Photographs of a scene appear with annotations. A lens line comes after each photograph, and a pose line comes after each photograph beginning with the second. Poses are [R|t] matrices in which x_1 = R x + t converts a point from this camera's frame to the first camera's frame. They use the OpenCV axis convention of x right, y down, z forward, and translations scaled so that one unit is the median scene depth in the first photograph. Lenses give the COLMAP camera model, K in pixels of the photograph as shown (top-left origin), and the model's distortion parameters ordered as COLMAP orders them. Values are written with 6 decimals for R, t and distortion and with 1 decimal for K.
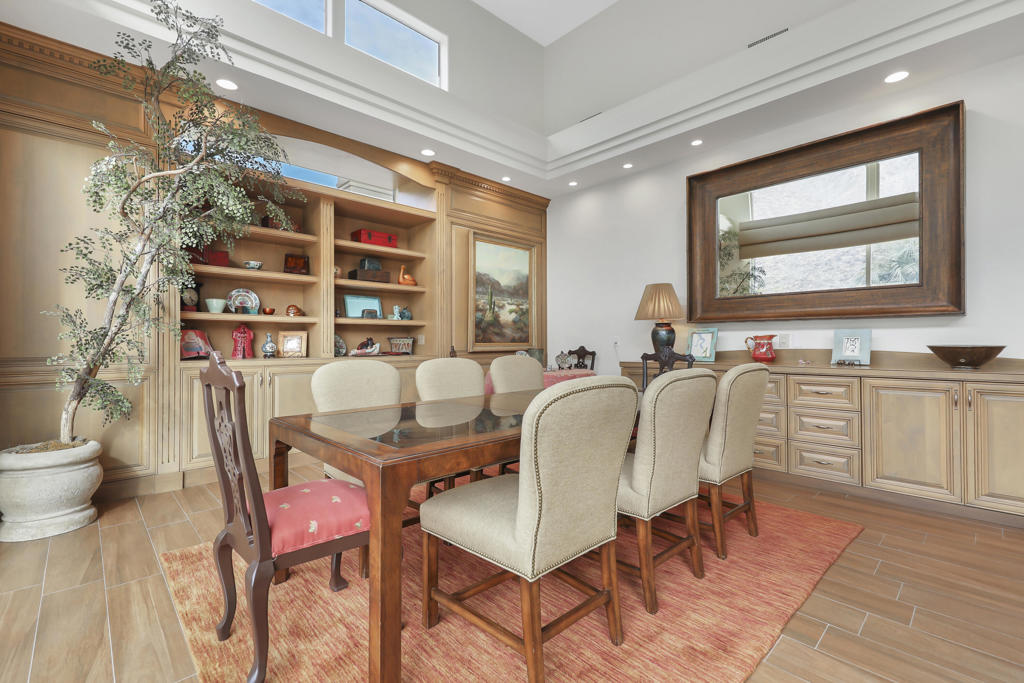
lens RADIAL K [[466.7, 0, 512.0], [0, 466.7, 341.5], [0, 0, 1]] dist [0.002312, -0.000086]
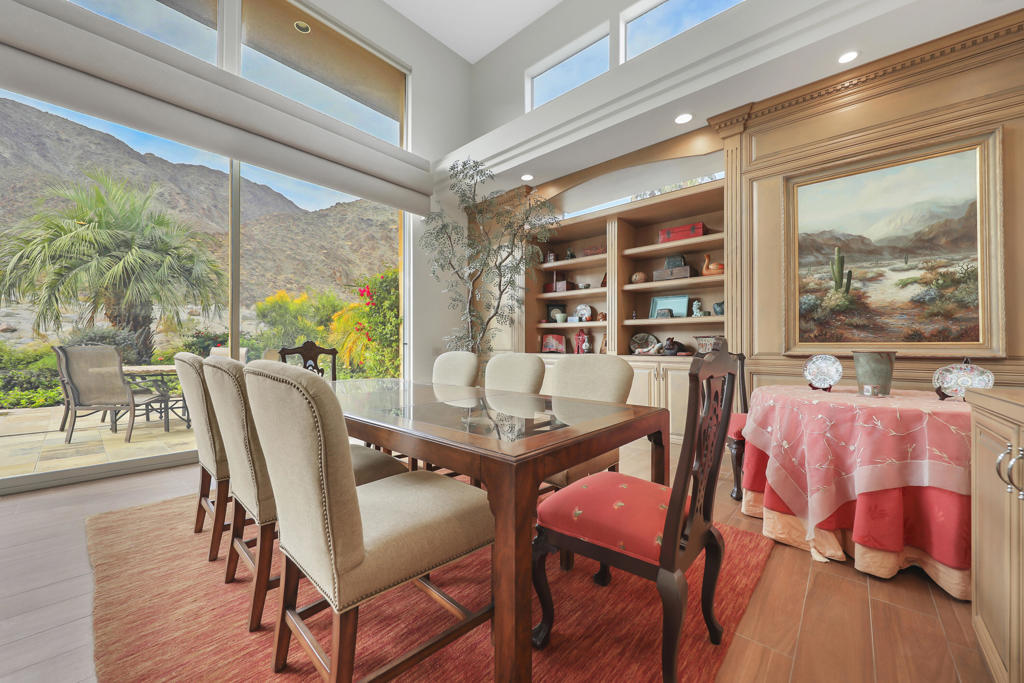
lens RADIAL K [[377.4, 0, 512.0], [0, 377.4, 341.5], [0, 0, 1]] dist [0.026180, -0.008434]
pose [[0.095959, -0.005682, -0.995369, 0.411690], [0.001677, 0.999983, -0.005547, 0.004319], [0.995384, -0.001136, 0.095967, 0.532461]]
